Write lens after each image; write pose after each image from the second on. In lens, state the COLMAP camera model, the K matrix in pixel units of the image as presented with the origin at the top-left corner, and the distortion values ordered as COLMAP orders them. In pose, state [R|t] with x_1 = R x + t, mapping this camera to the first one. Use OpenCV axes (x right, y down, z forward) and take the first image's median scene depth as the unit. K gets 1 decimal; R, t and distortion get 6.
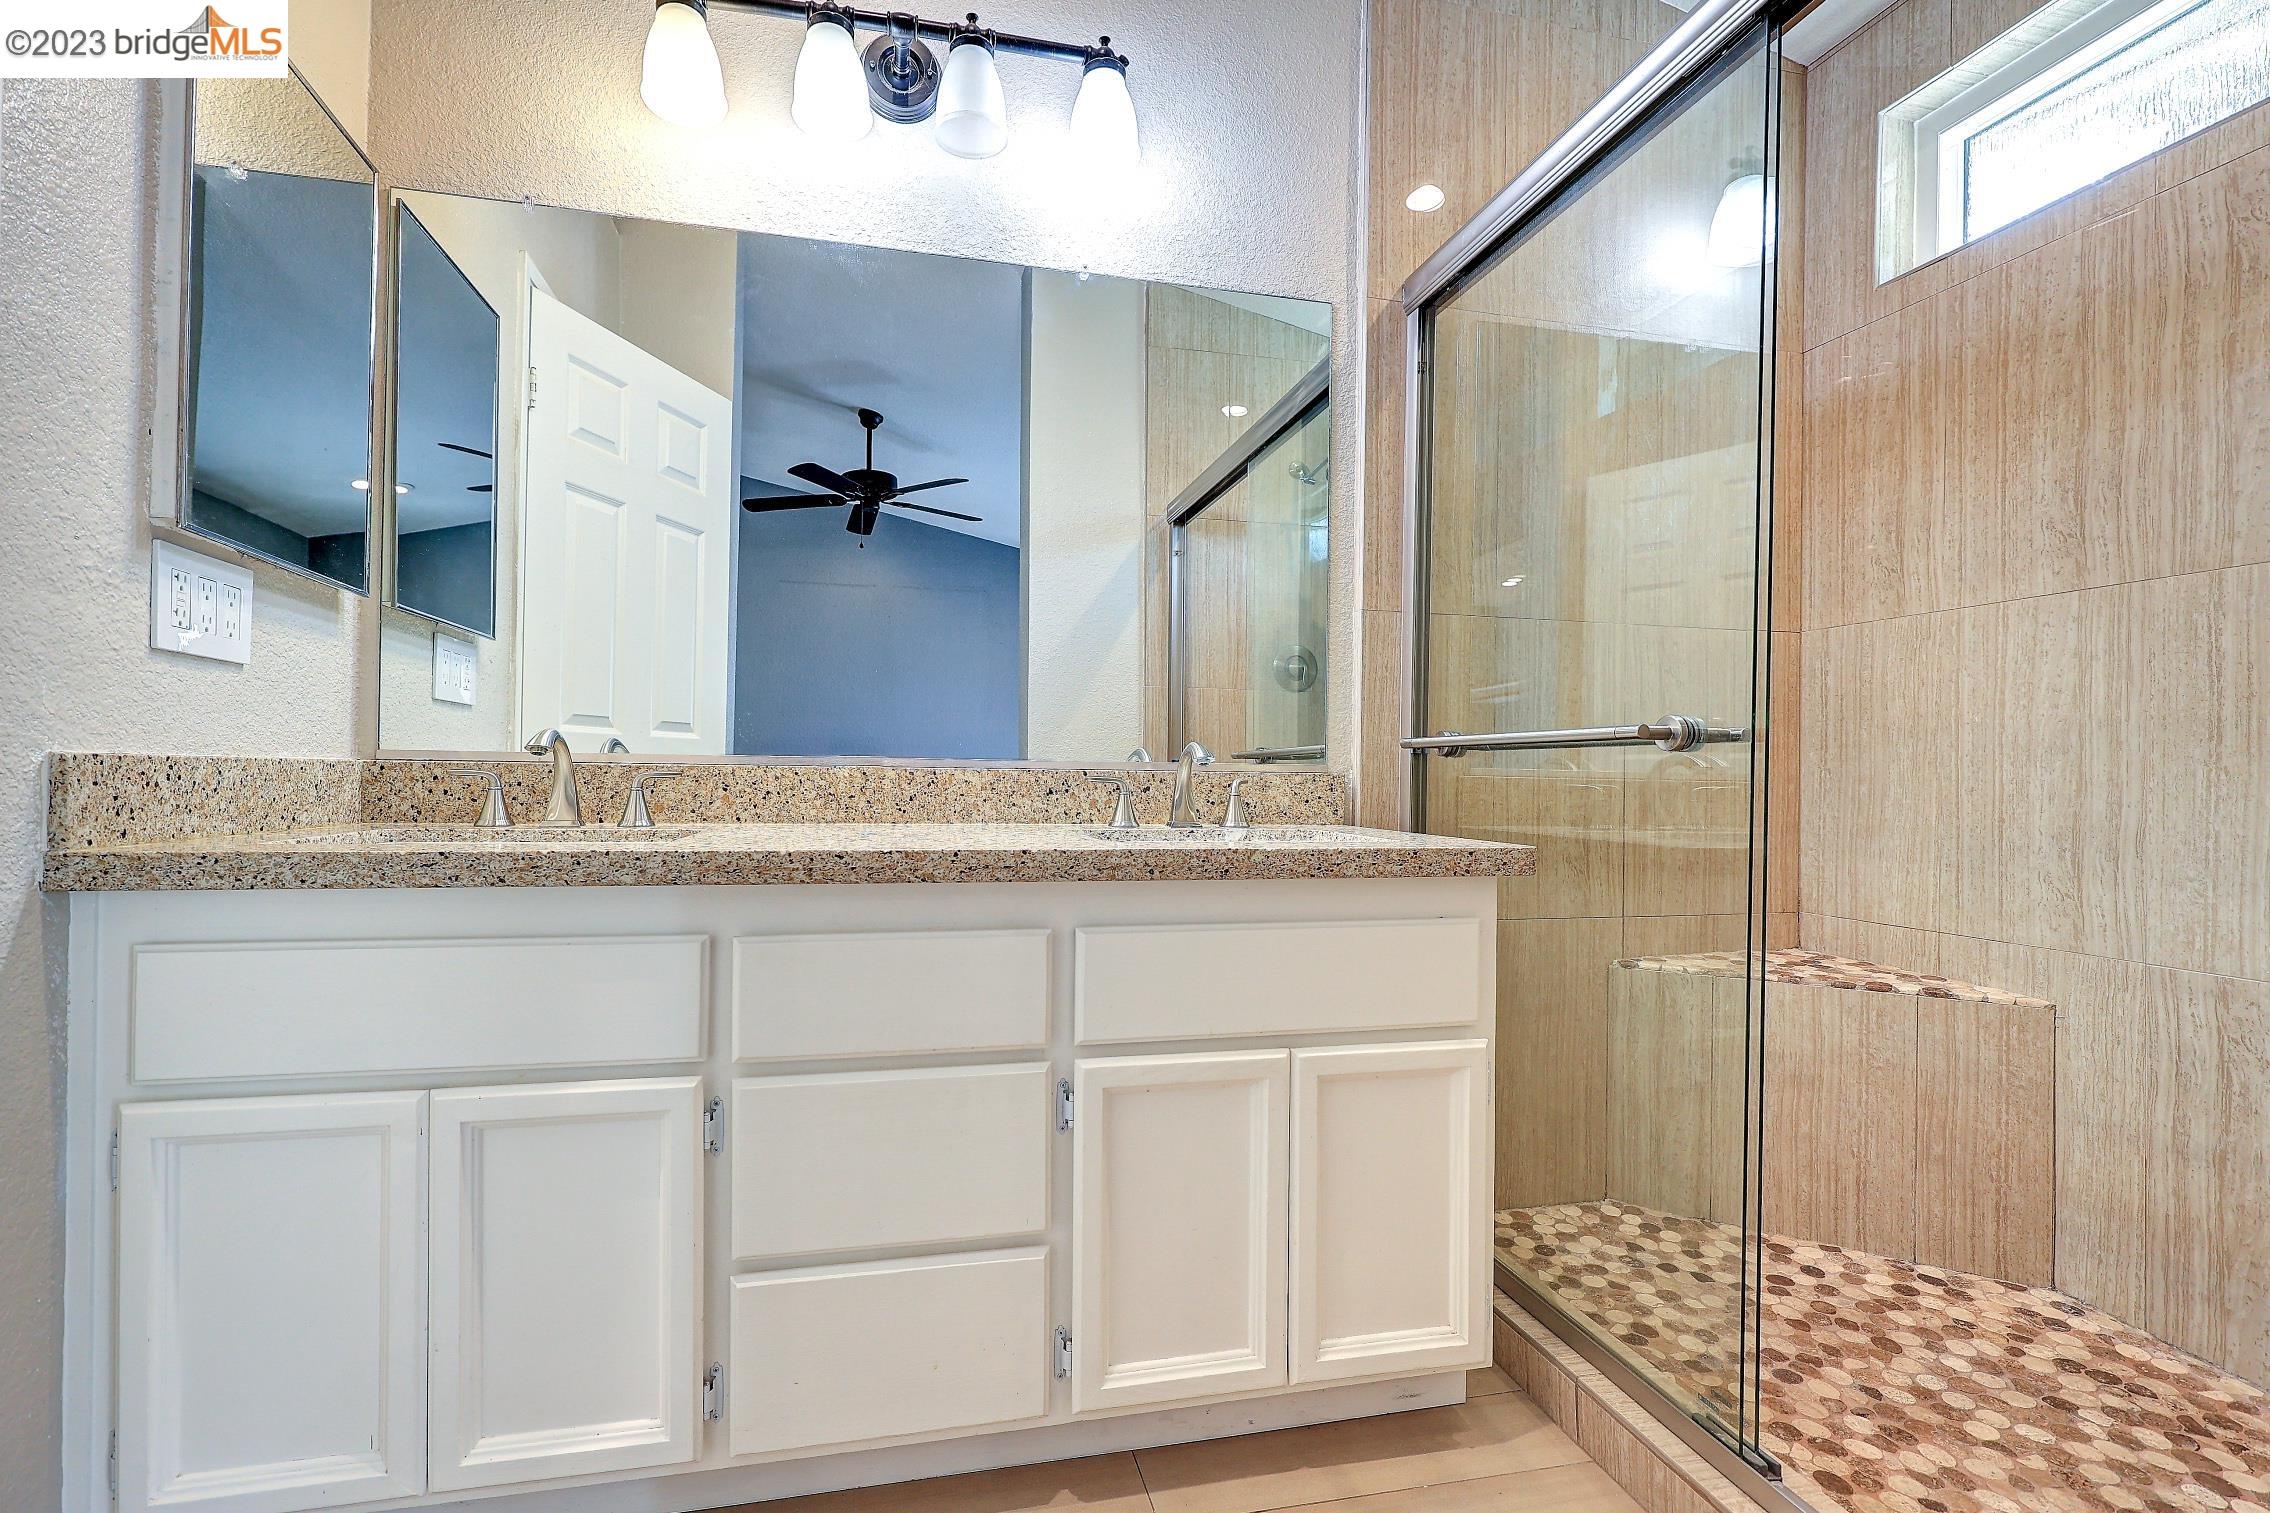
lens RADIAL K [[1024.7, 0, 1135.0], [0, 1024.7, 756.5], [0, 0, 1]] dist [-0.000044, 0.000017]
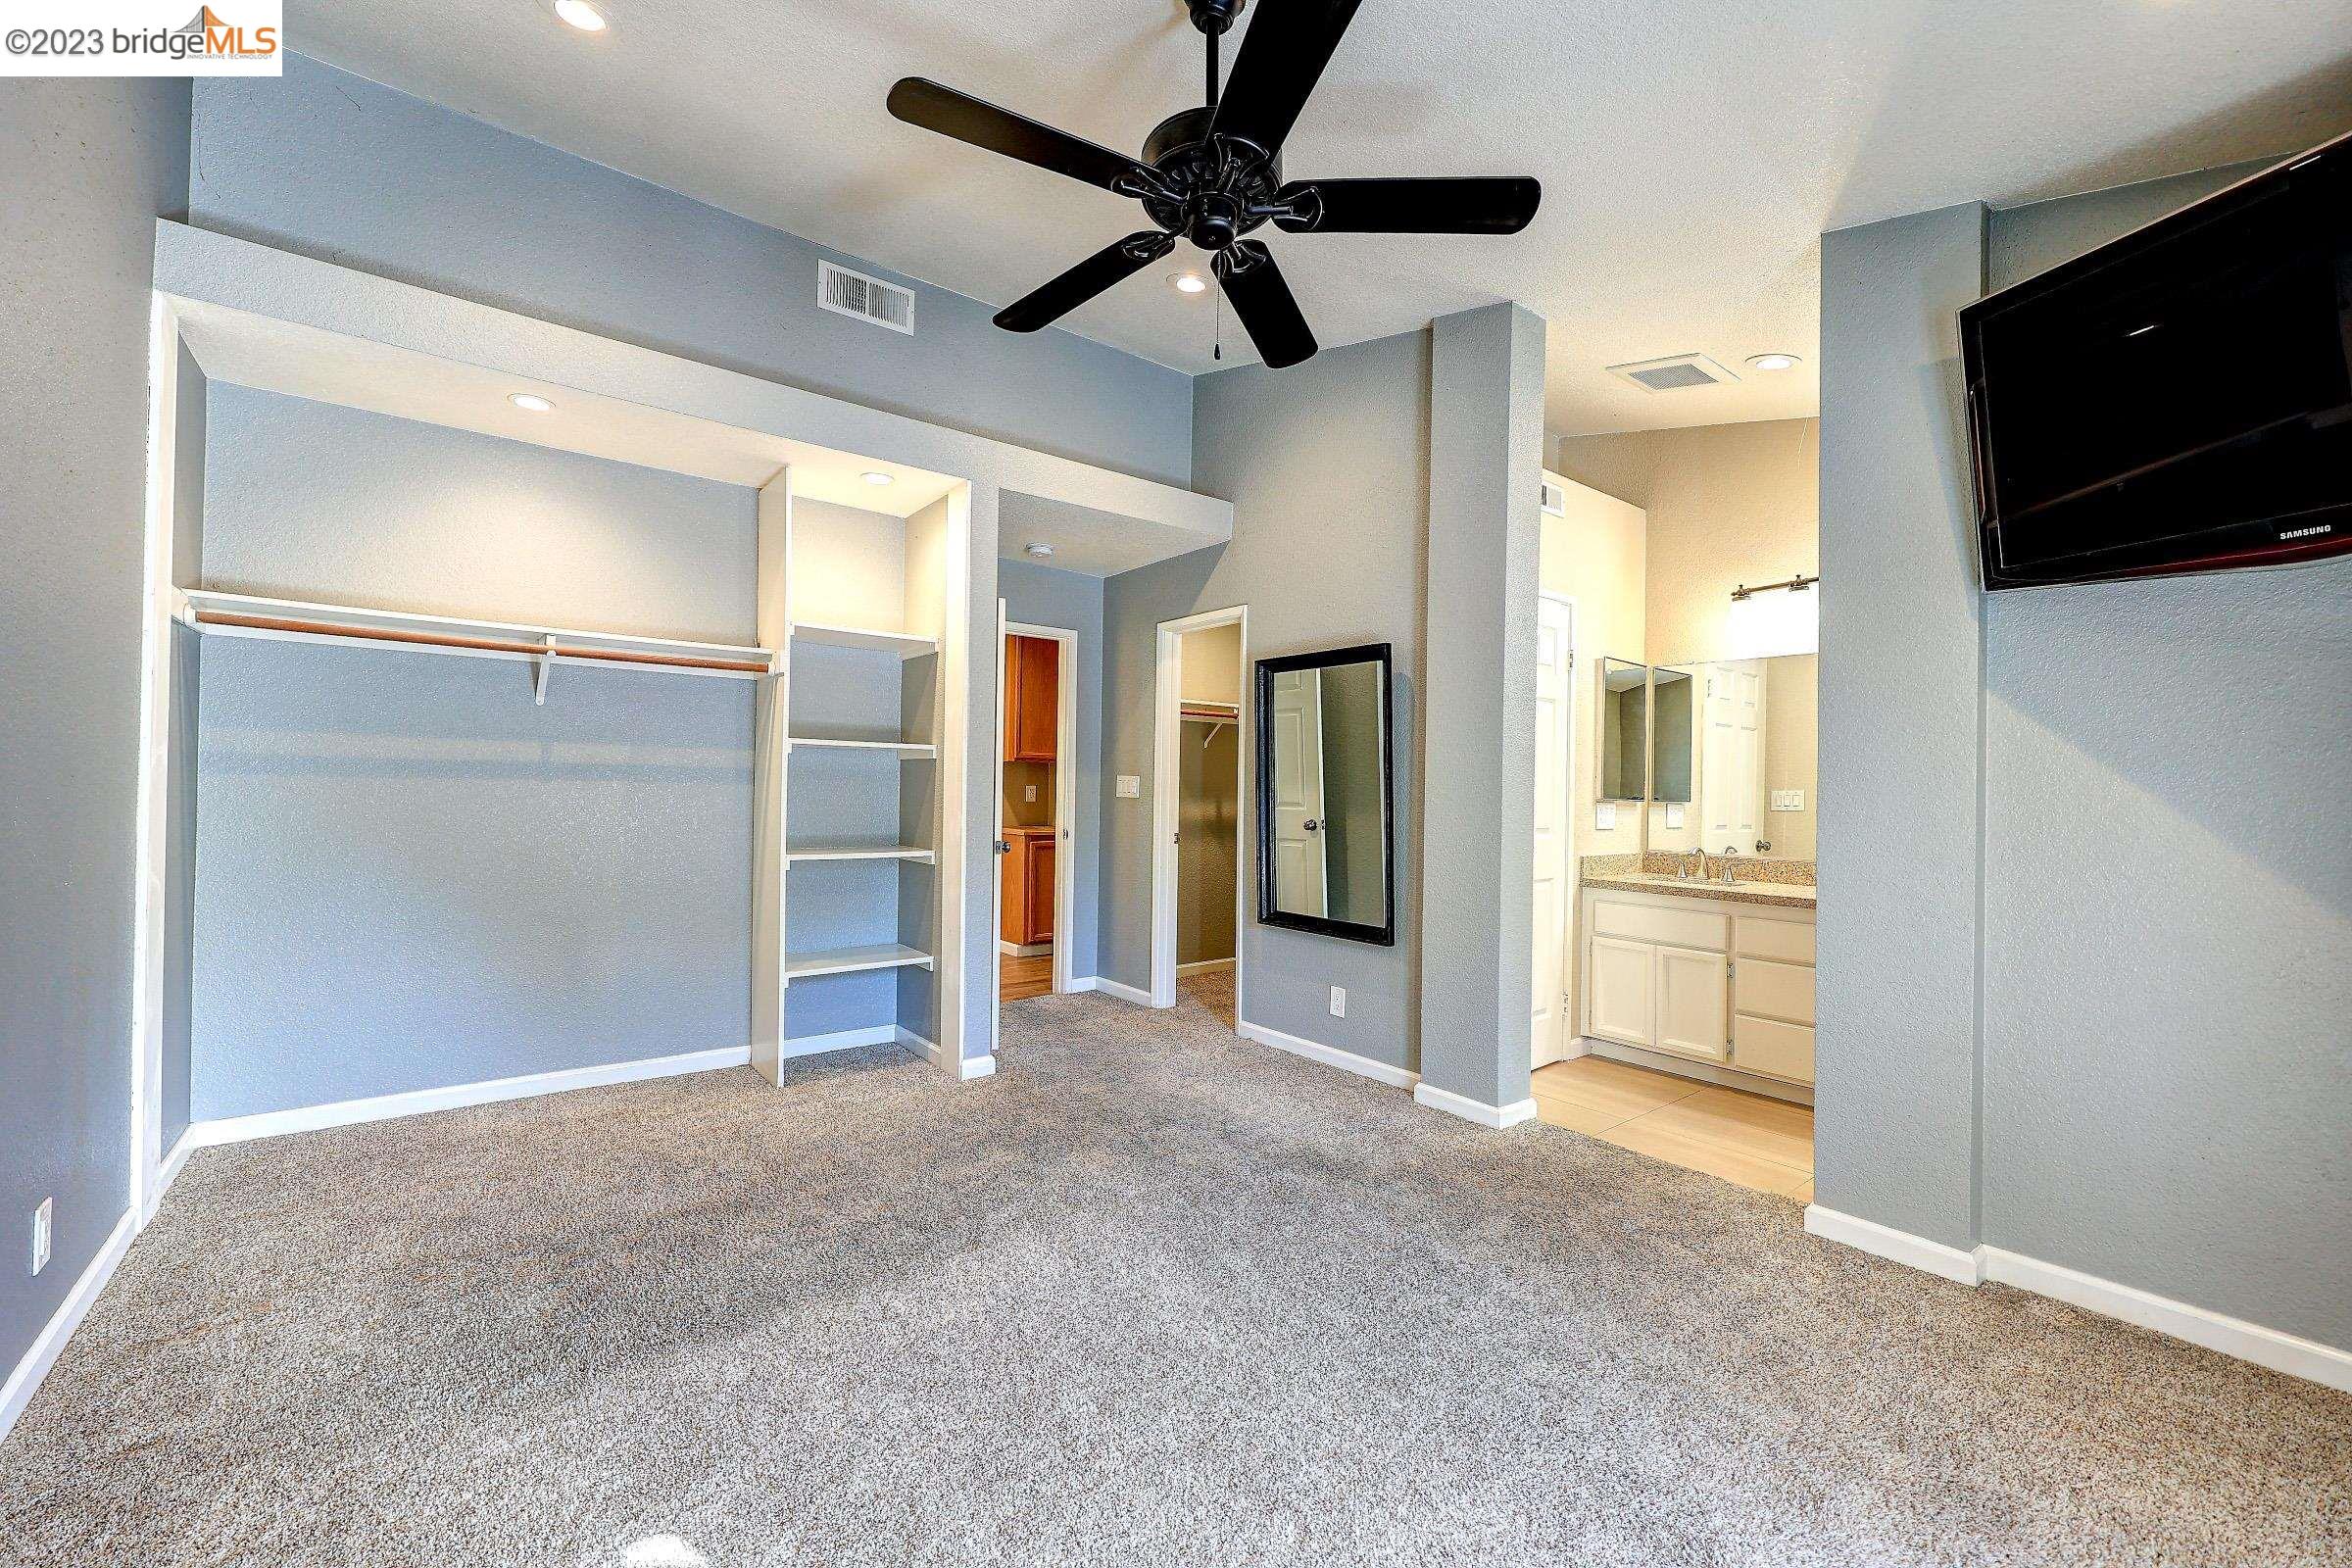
lens RADIAL K [[938.4, 0, 1182.5], [0, 938.4, 779.7], [0, 0, 1]] dist [0.000363, 0.000011]
pose [[0.438585, -0.010398, -0.898629, 1.654404], [-0.002420, 0.999916, -0.012751, -0.243771], [0.898686, 0.007767, 0.438523, -2.089174]]
